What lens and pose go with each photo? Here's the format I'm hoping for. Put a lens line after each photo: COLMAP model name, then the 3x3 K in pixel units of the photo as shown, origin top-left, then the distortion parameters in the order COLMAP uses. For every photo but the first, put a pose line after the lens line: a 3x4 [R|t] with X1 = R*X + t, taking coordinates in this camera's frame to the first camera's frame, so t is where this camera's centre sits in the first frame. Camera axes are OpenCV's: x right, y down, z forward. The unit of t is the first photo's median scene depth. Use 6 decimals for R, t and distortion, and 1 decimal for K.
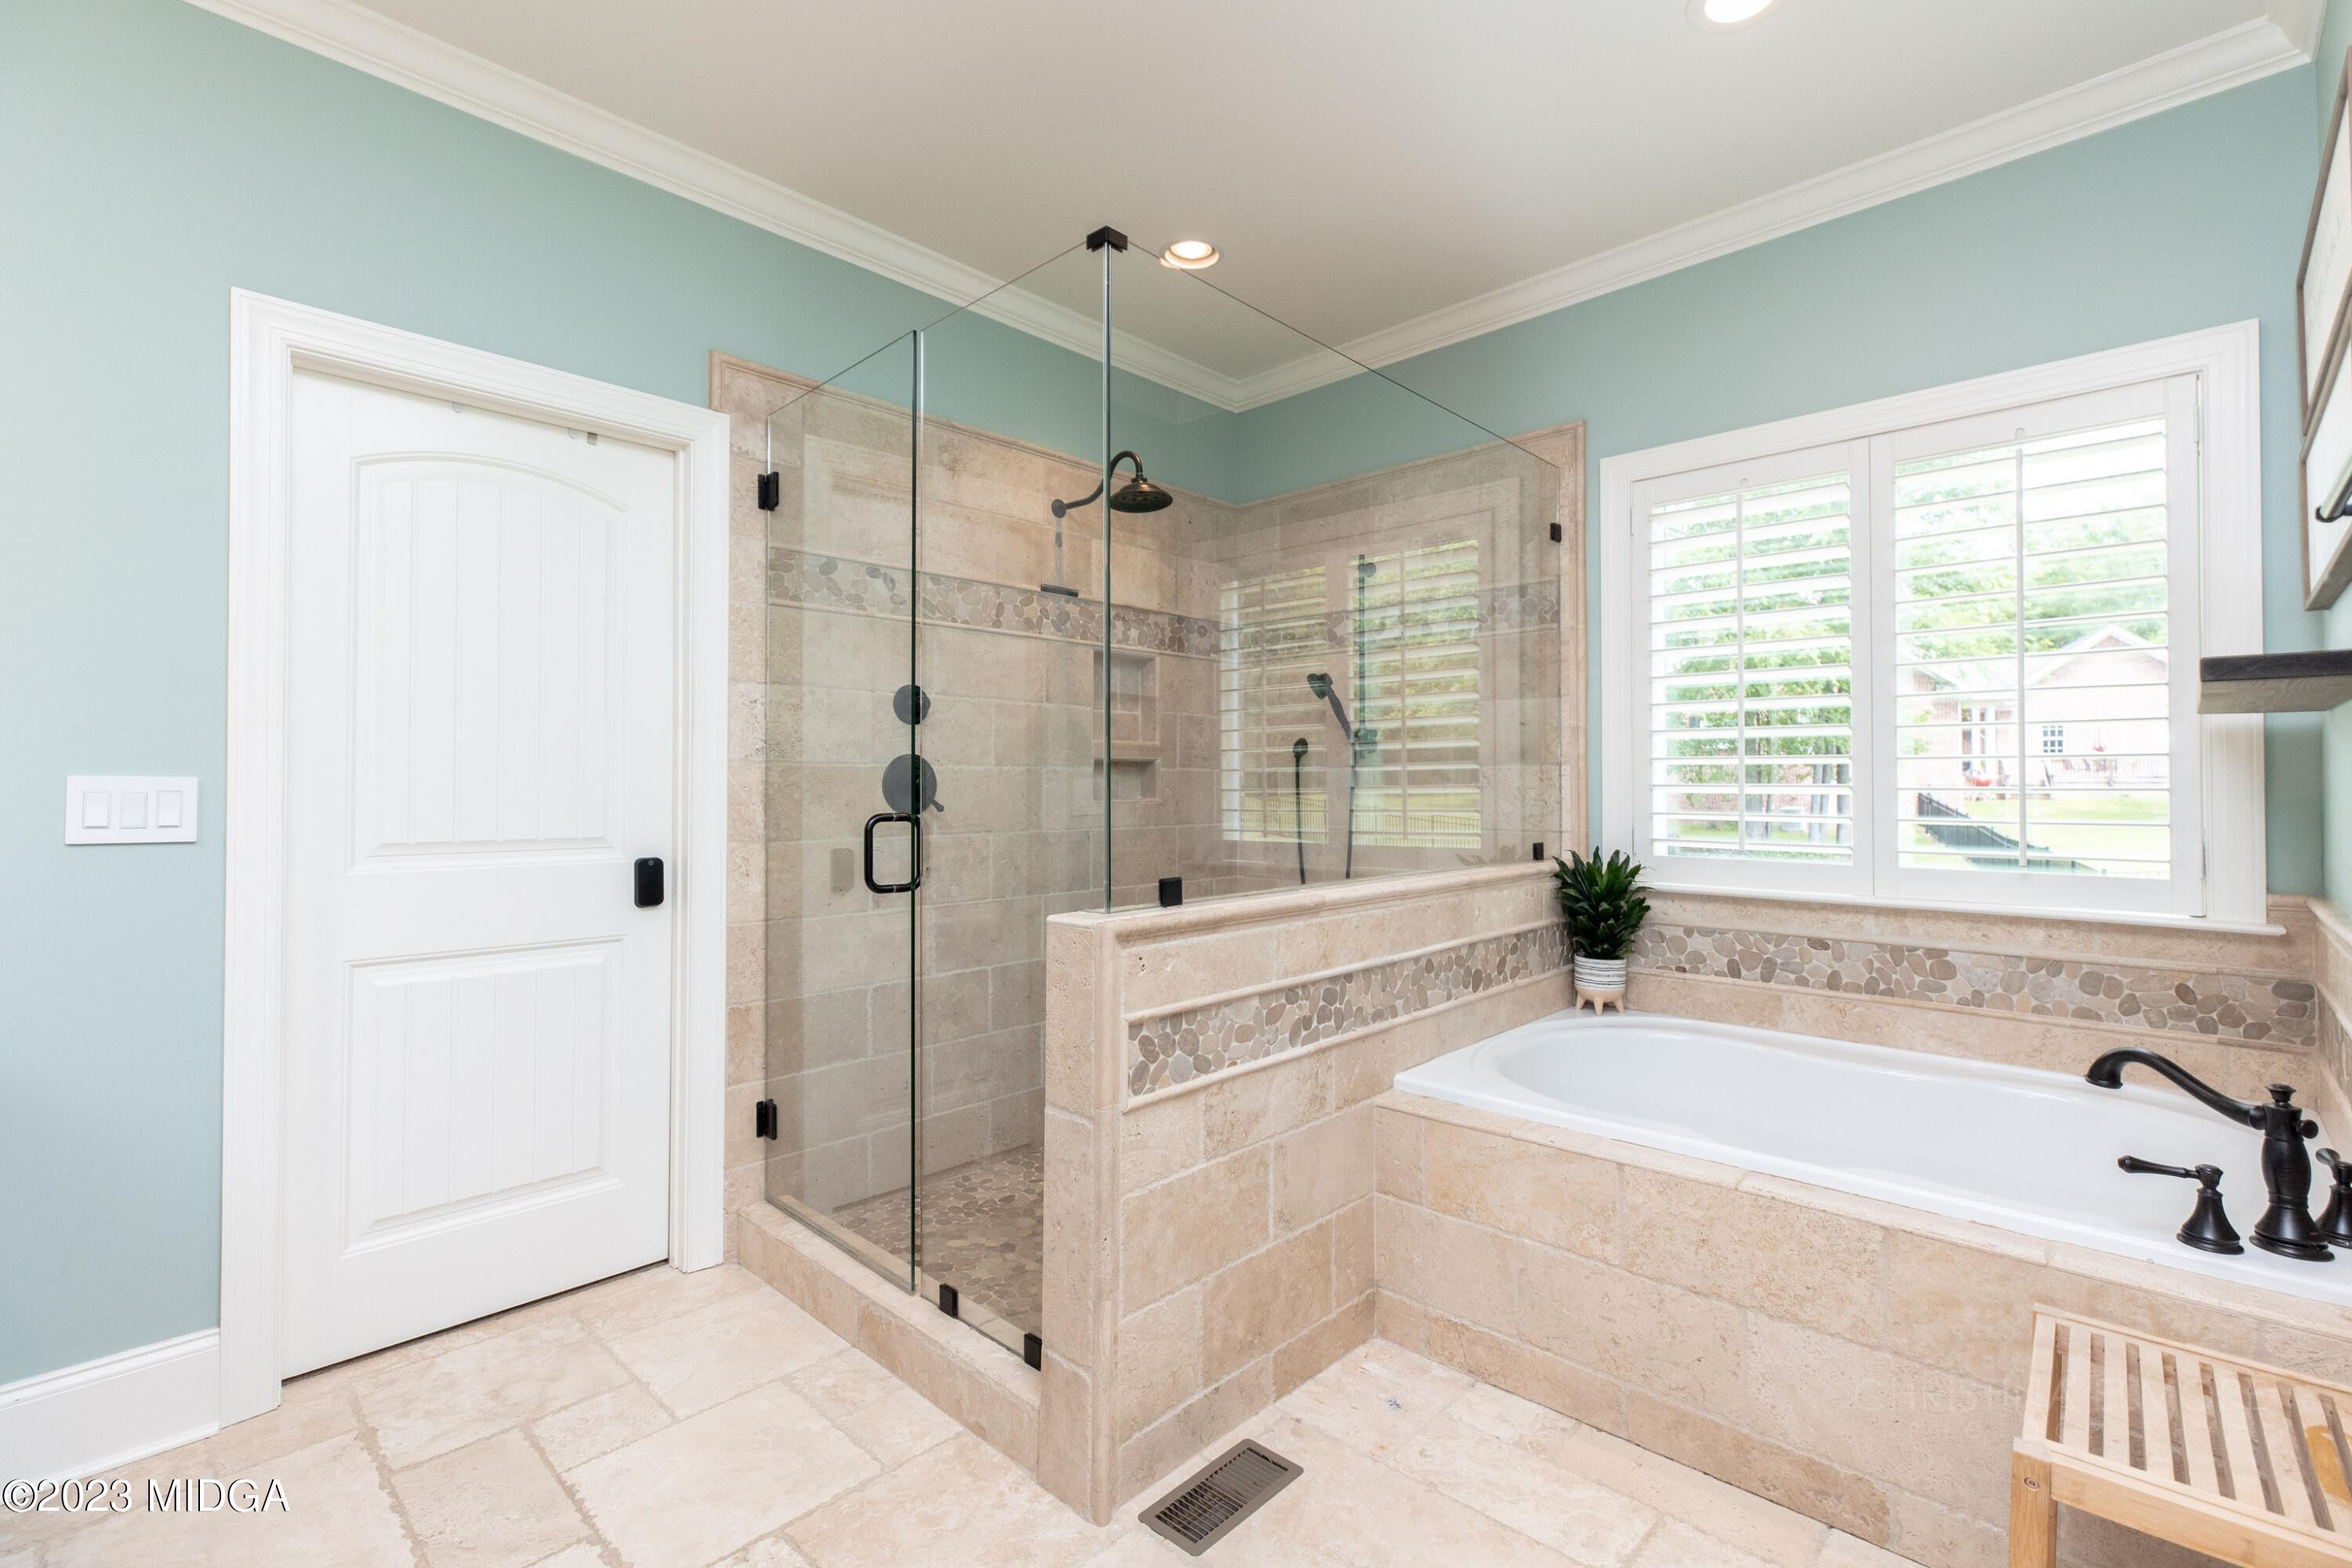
lens RADIAL K [[1053.1, 0, 1182.7], [0, 1053.1, 769.9], [0, 0, 1]] dist [0.003350, -0.000071]
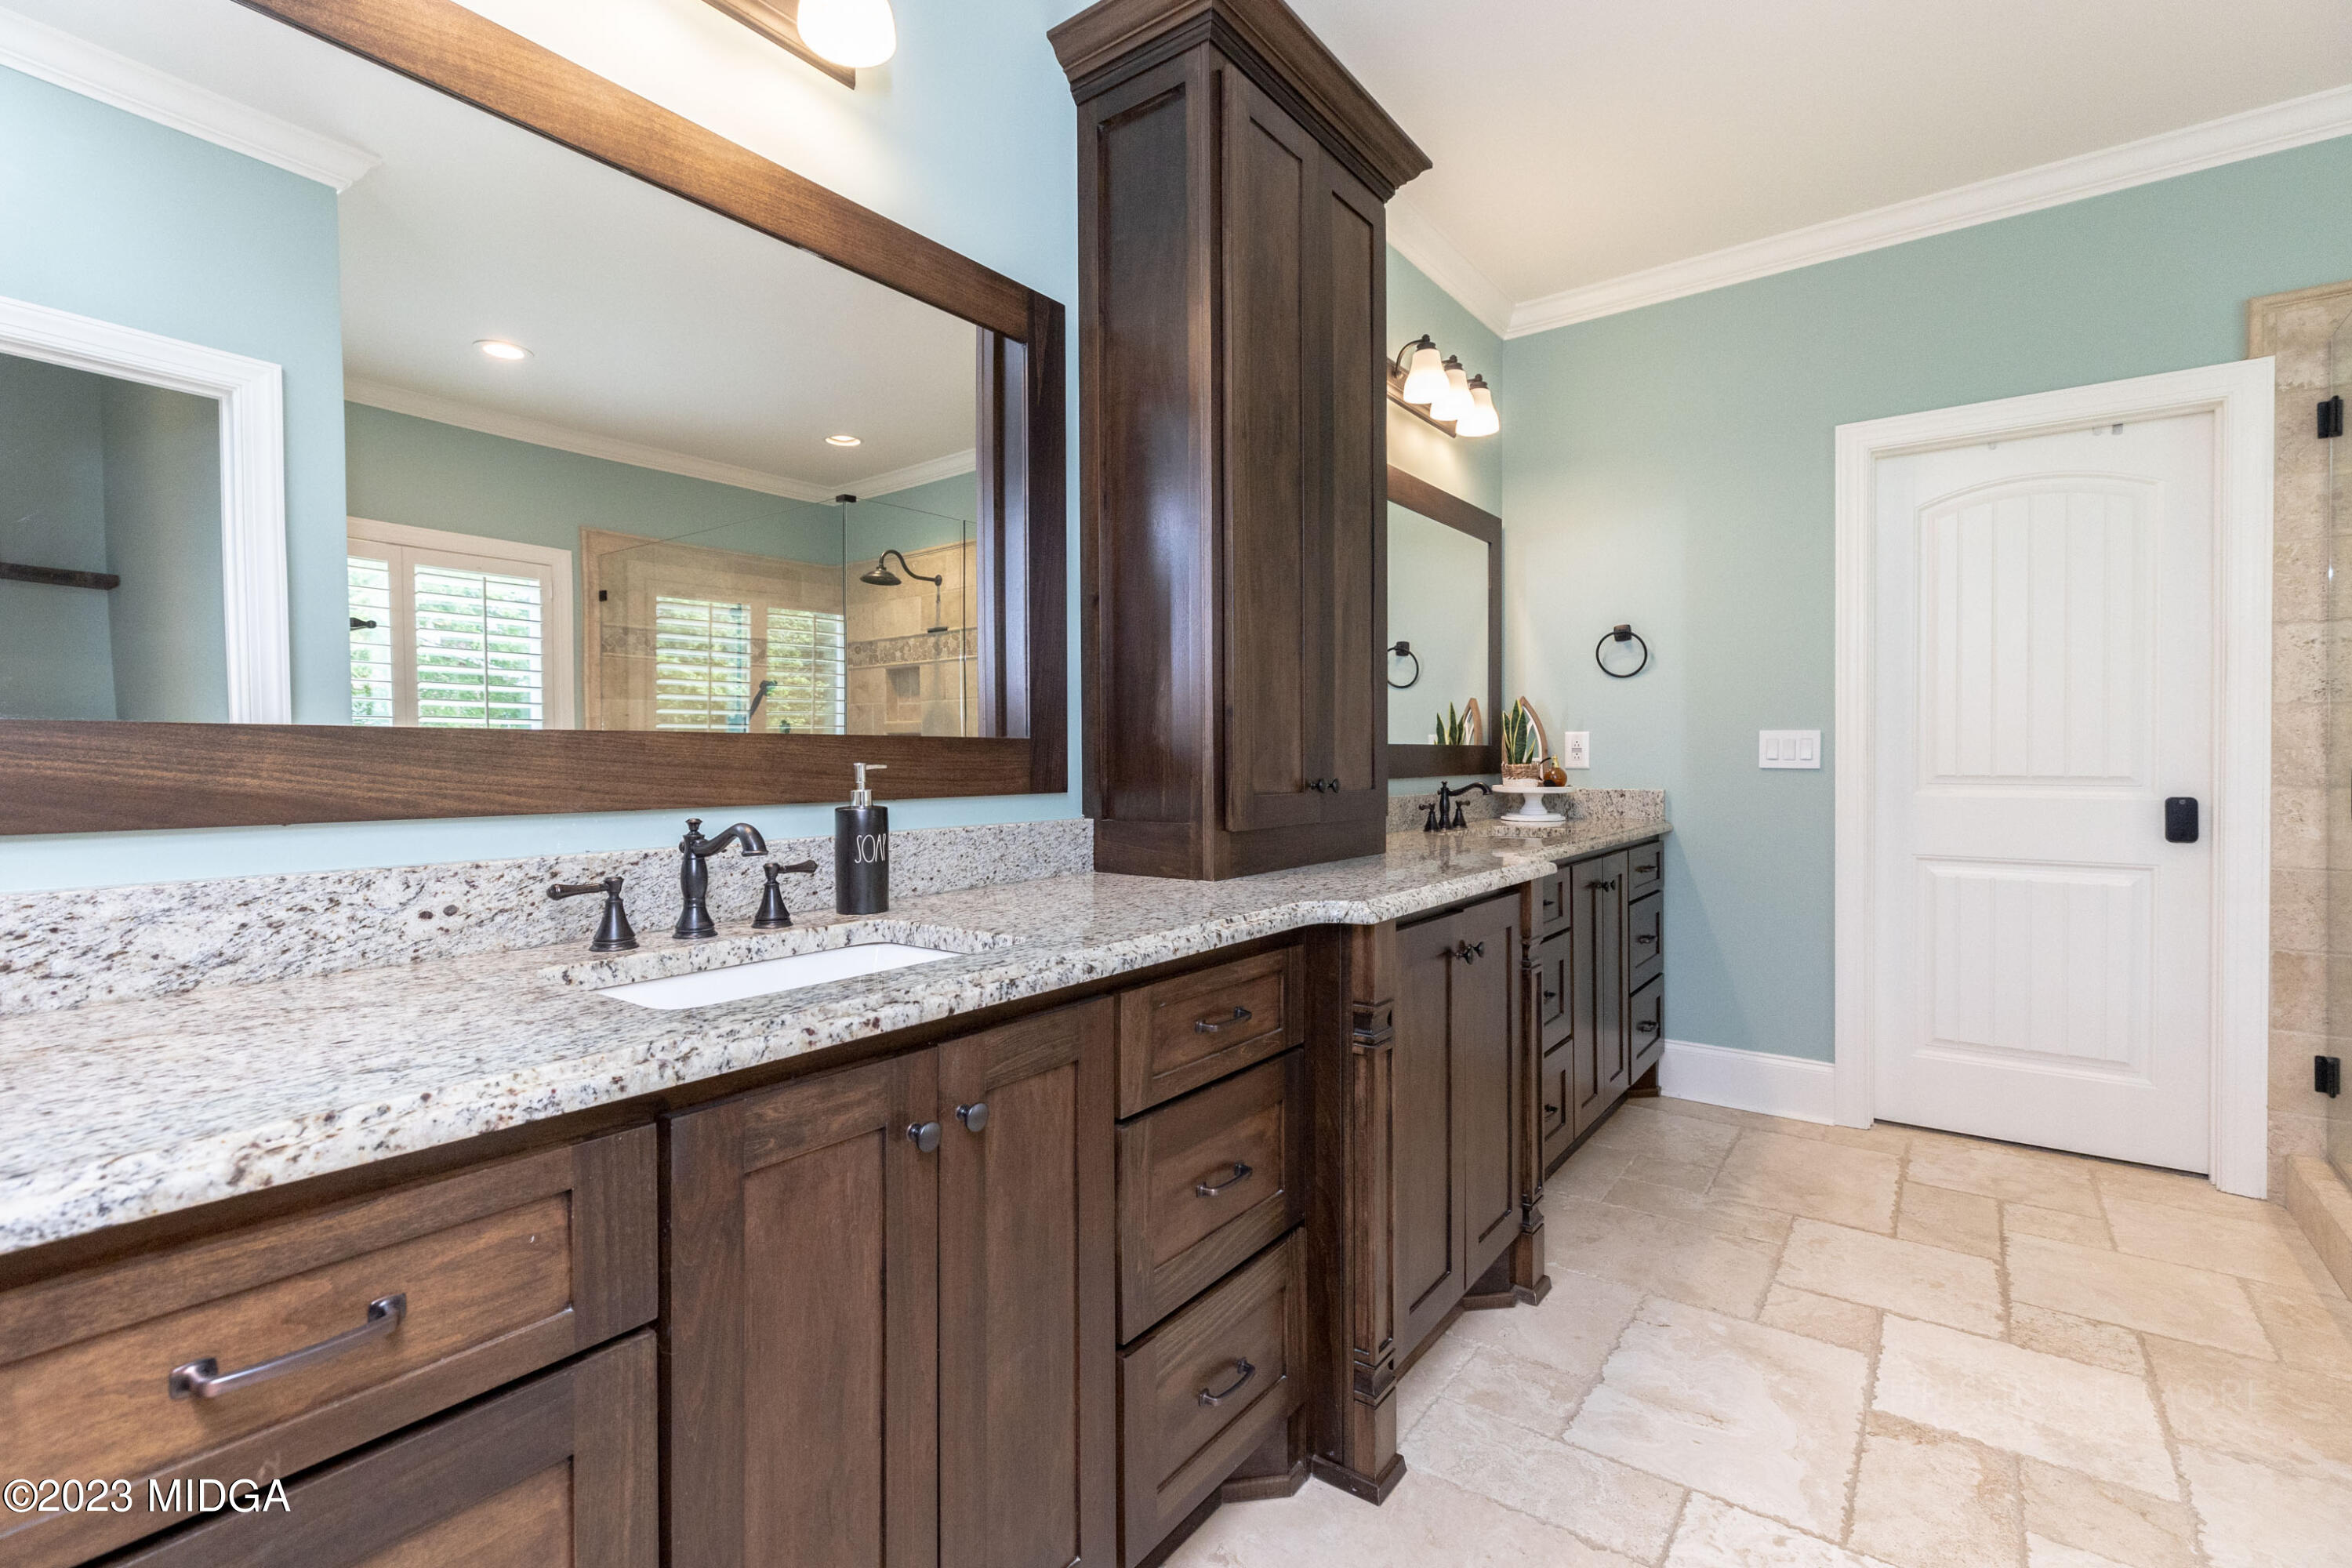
lens RADIAL K [[1053.1, 0, 1182.7], [0, 1053.1, 769.9], [0, 0, 1]] dist [0.003350, -0.000071]
pose [[0.121628, 0.009545, -0.992530, 0.440763], [0.017038, 0.999786, 0.011702, 0.024249], [0.992429, -0.018334, 0.121440, -0.149048]]
